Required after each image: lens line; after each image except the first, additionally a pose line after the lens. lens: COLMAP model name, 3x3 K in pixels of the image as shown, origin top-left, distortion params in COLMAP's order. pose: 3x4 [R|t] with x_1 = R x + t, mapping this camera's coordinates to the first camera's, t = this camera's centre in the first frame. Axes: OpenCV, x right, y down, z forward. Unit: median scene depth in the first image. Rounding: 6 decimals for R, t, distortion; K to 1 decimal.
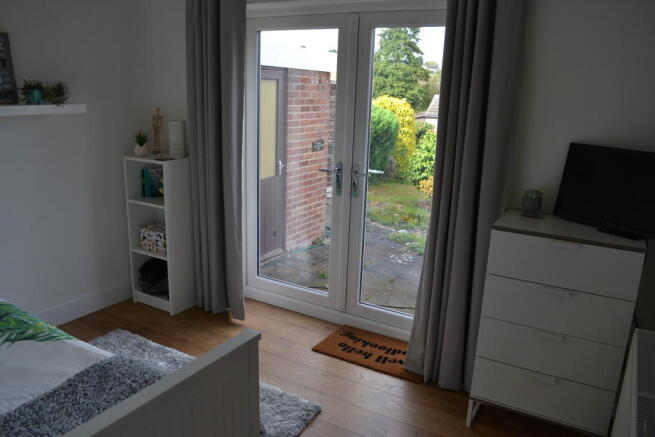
lens RADIAL K [[515.7, 0, 327.5], [0, 515.7, 218.5], [0, 0, 1]] dist [-0.087497, 0.009053]
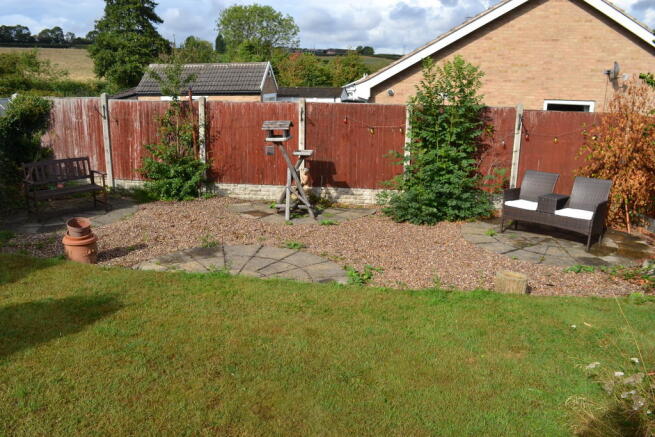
lens RADIAL K [[515.7, 0, 327.5], [0, 515.7, 218.5], [0, 0, 1]] dist [-0.087497, 0.009053]
pose [[0.916517, -0.128265, 0.378874, 0.370079], [0.115407, 0.991707, 0.056560, -0.081775], [-0.382986, -0.008113, 0.923718, 0.580717]]
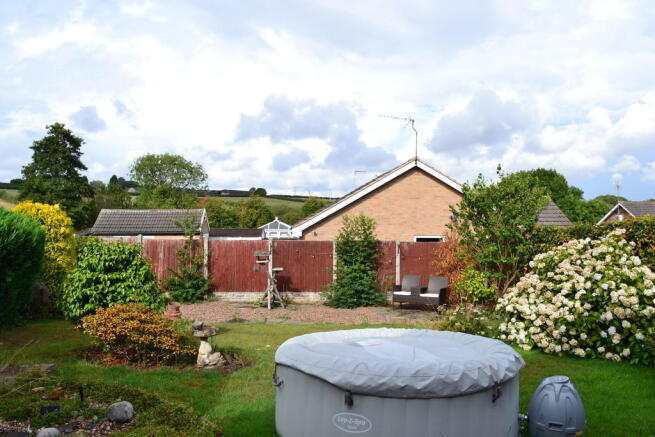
lens RADIAL K [[515.7, 0, 327.5], [0, 515.7, 218.5], [0, 0, 1]] dist [-0.087497, 0.009053]
pose [[0.814584, -0.029362, 0.579302, 0.053025], [0.160115, 0.971297, -0.175915, -0.025830], [-0.557509, 0.236053, 0.795904, 0.232266]]
